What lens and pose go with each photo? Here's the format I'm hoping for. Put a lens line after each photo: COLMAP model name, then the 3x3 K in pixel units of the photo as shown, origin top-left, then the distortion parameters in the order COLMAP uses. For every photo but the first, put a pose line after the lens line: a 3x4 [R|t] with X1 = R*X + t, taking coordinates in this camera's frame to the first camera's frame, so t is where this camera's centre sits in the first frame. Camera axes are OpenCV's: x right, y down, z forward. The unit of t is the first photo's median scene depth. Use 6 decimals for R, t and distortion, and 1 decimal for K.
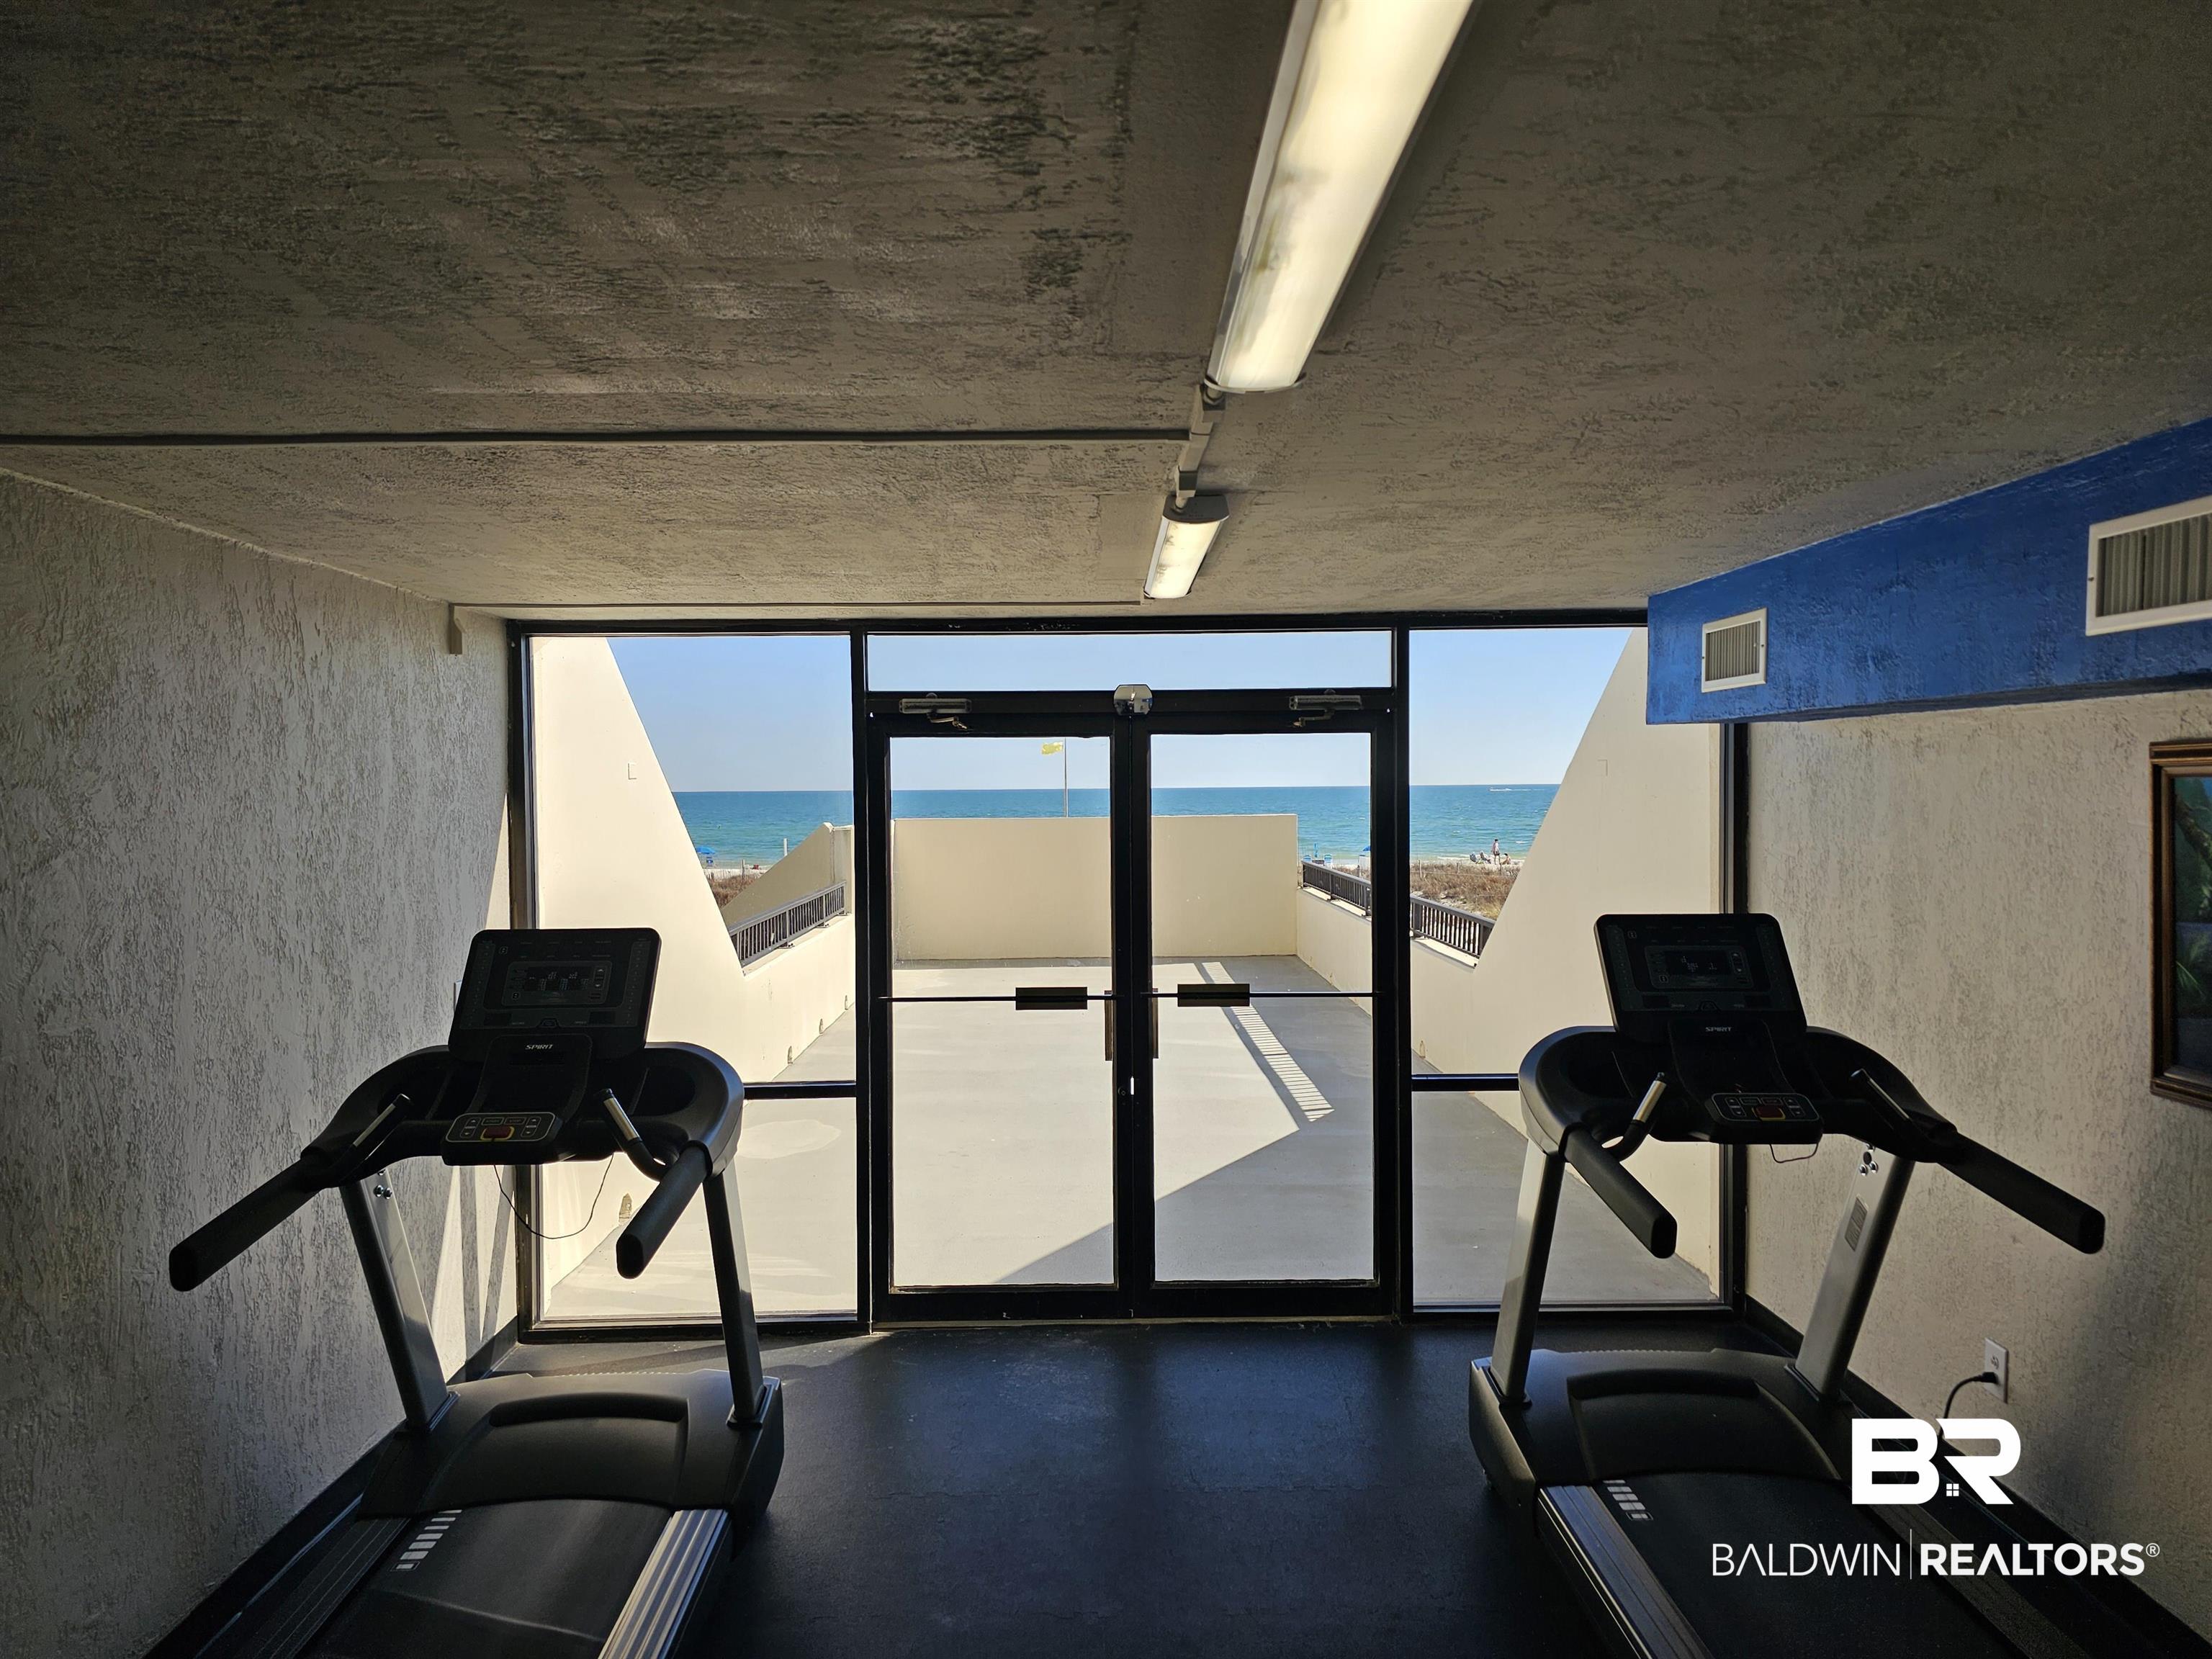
lens RADIAL K [[1620.5, 0, 1102.6], [0, 1620.5, 817.9], [0, 0, 1]] dist [0.048394, -0.043032]
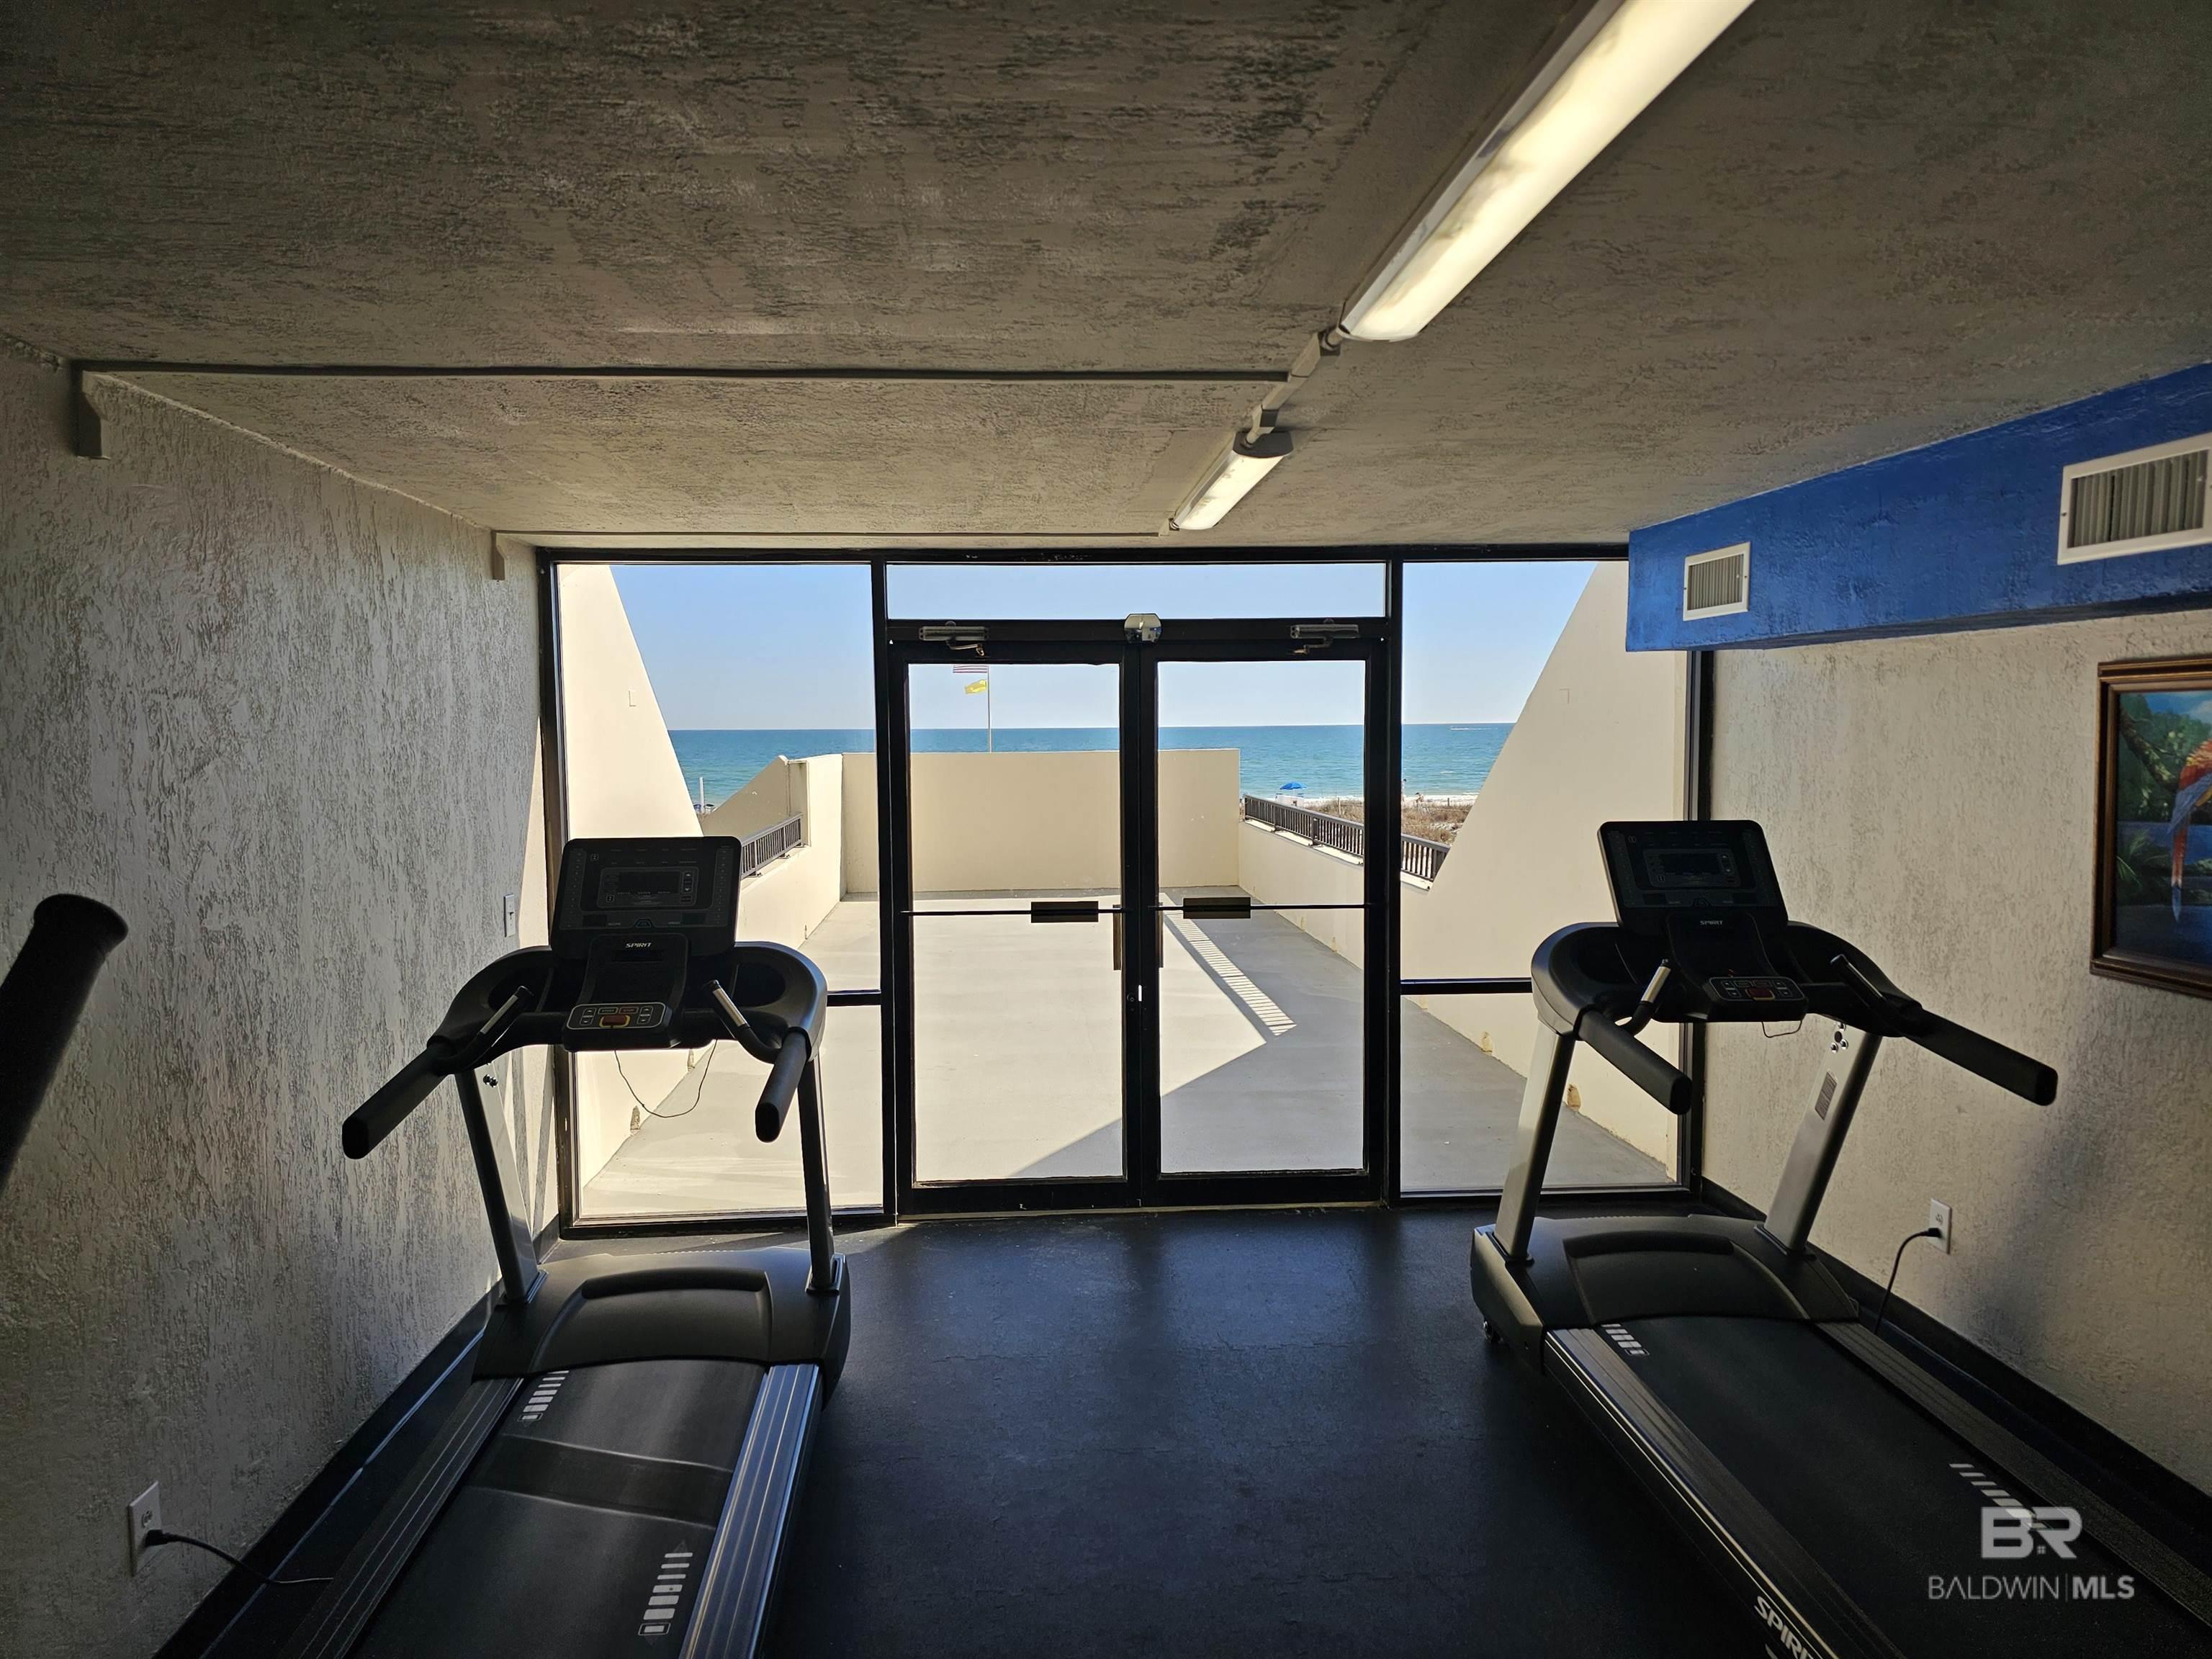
lens RADIAL K [[1620.5, 0, 1103.9], [0, 1620.5, 834.6], [0, 0, 1]] dist [0.048394, -0.043032]
pose [[0.998516, -0.003289, 0.054364, -0.092673], [0.000707, 0.998873, 0.047448, 0.016099], [-0.054459, -0.047340, 0.997393, -0.079676]]
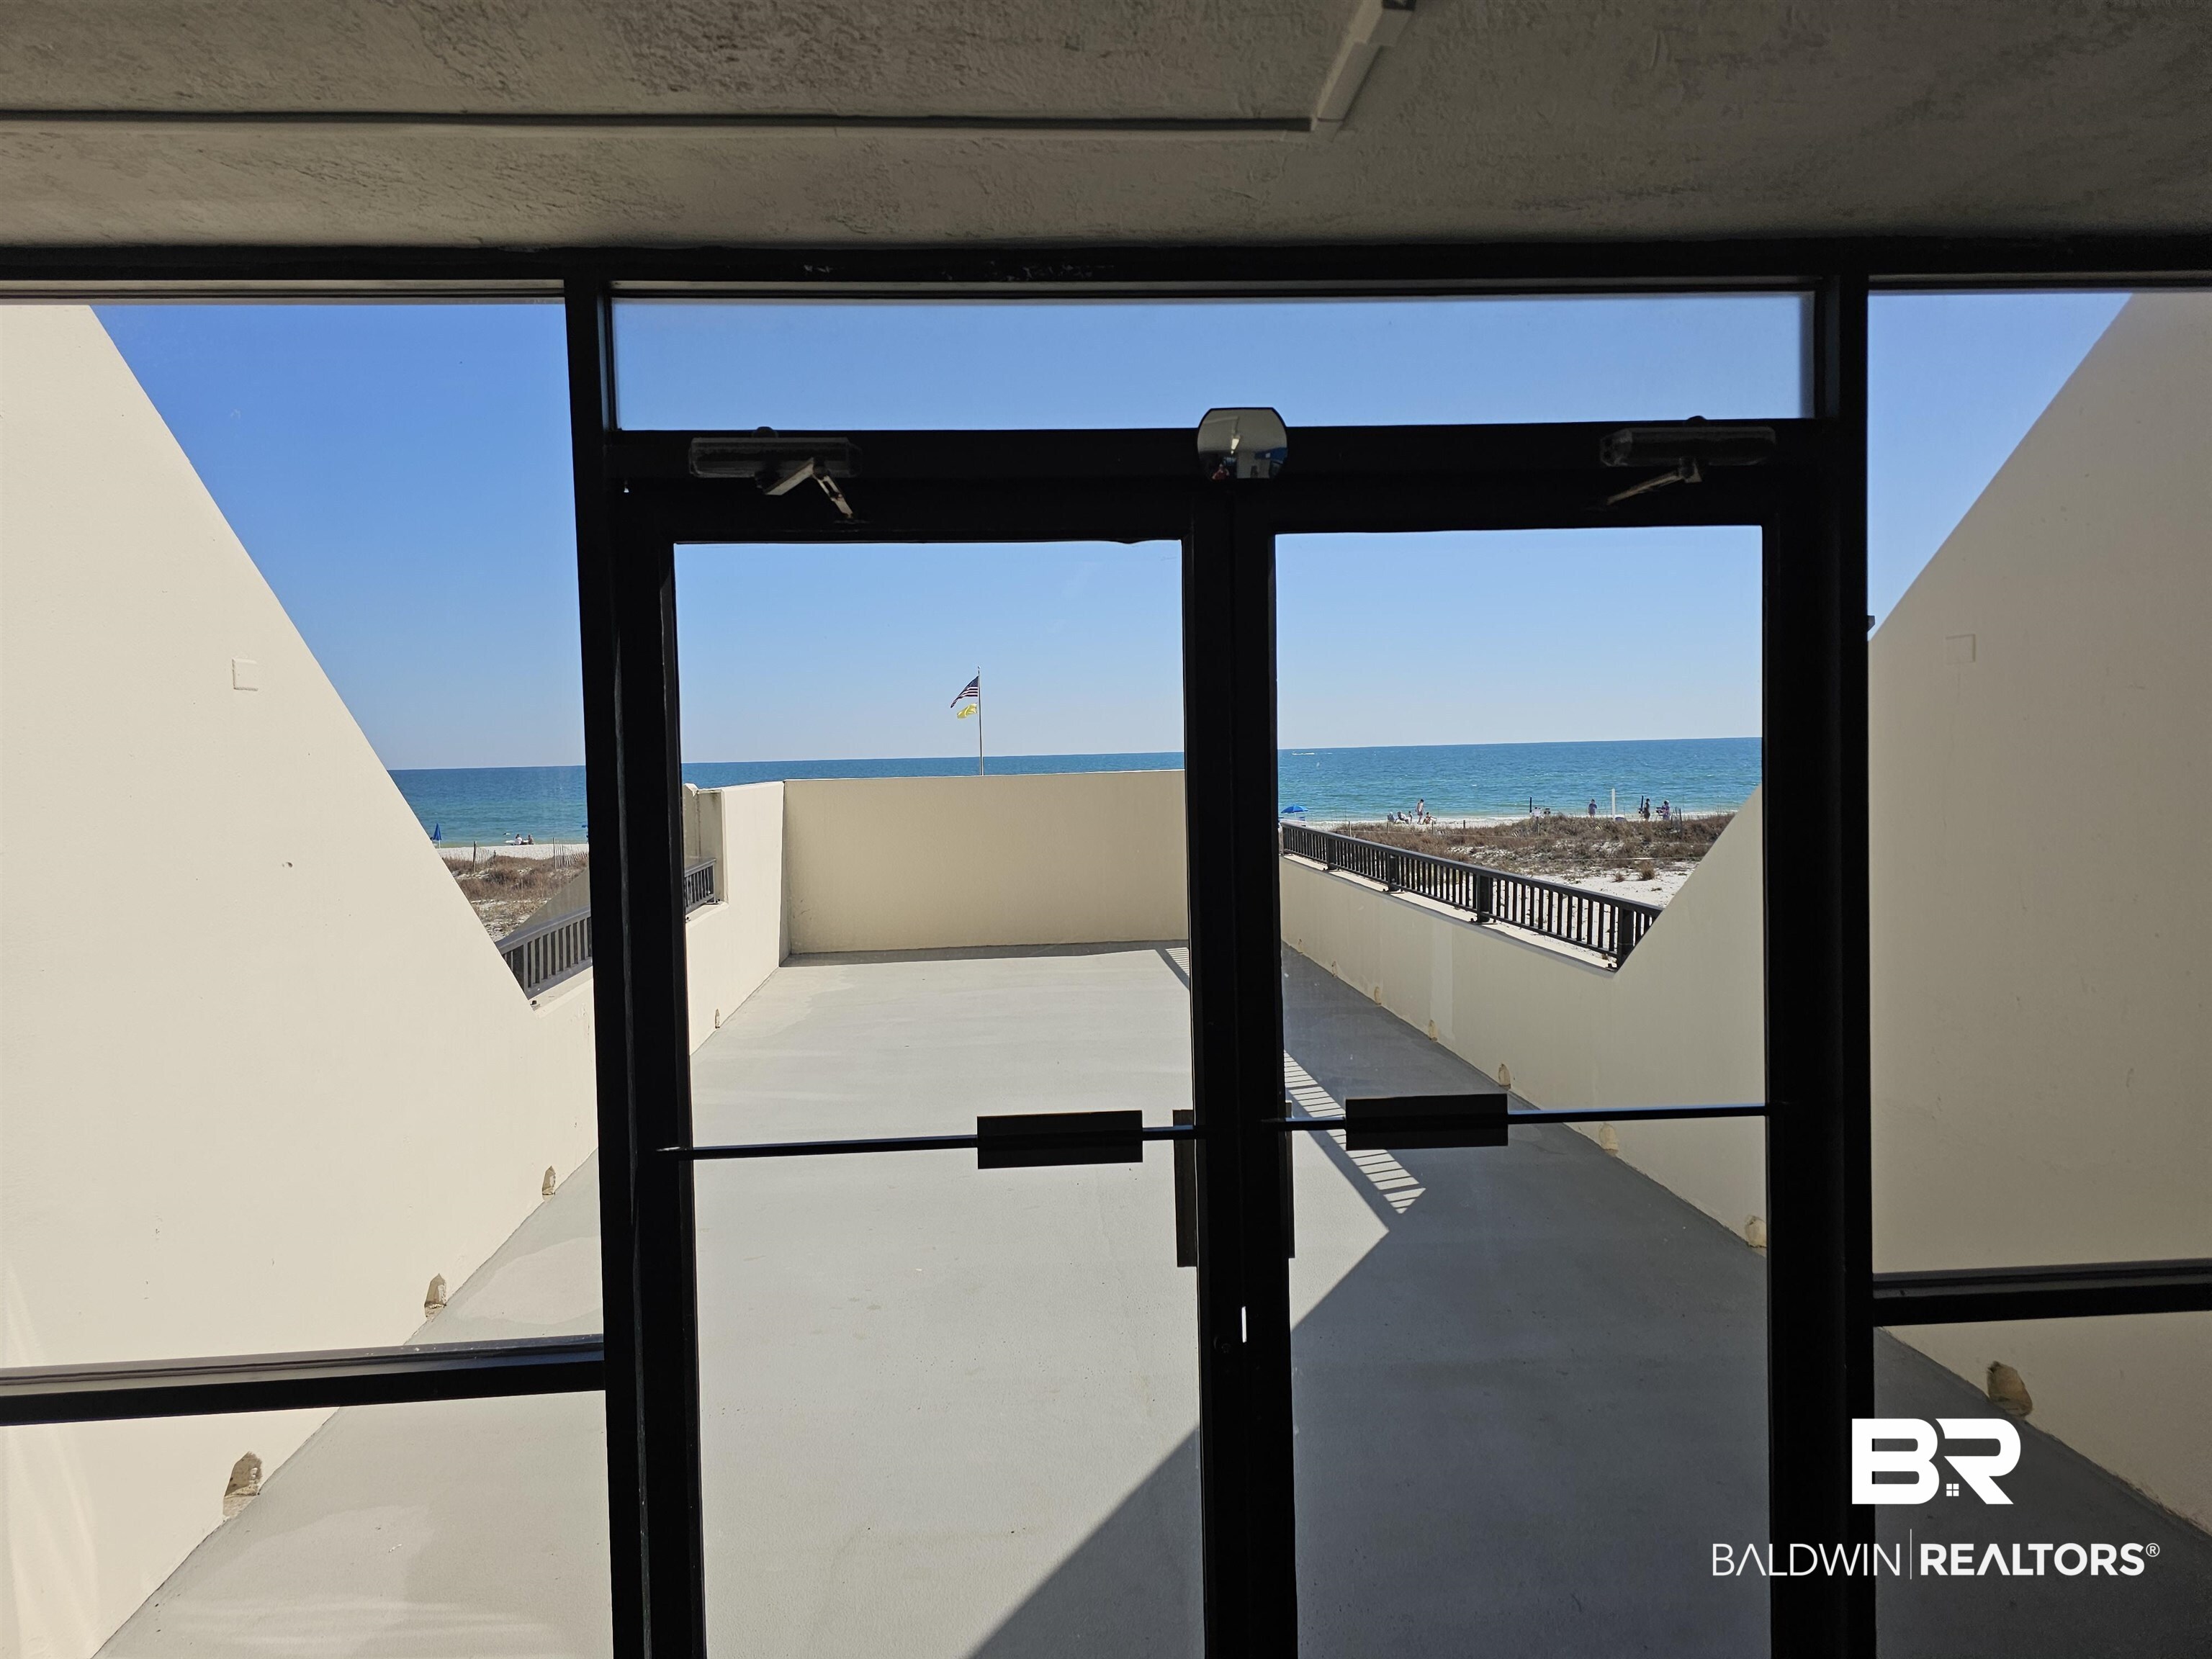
lens RADIAL K [[1620.5, 0, 1134.8], [0, 1620.5, 788.2], [0, 0, 1]] dist [0.048394, -0.043032]
pose [[0.996813, -0.016738, 0.077999, -0.065142], [0.016527, 0.999858, 0.003350, 0.023233], [-0.078044, -0.002050, 0.996948, 0.828686]]
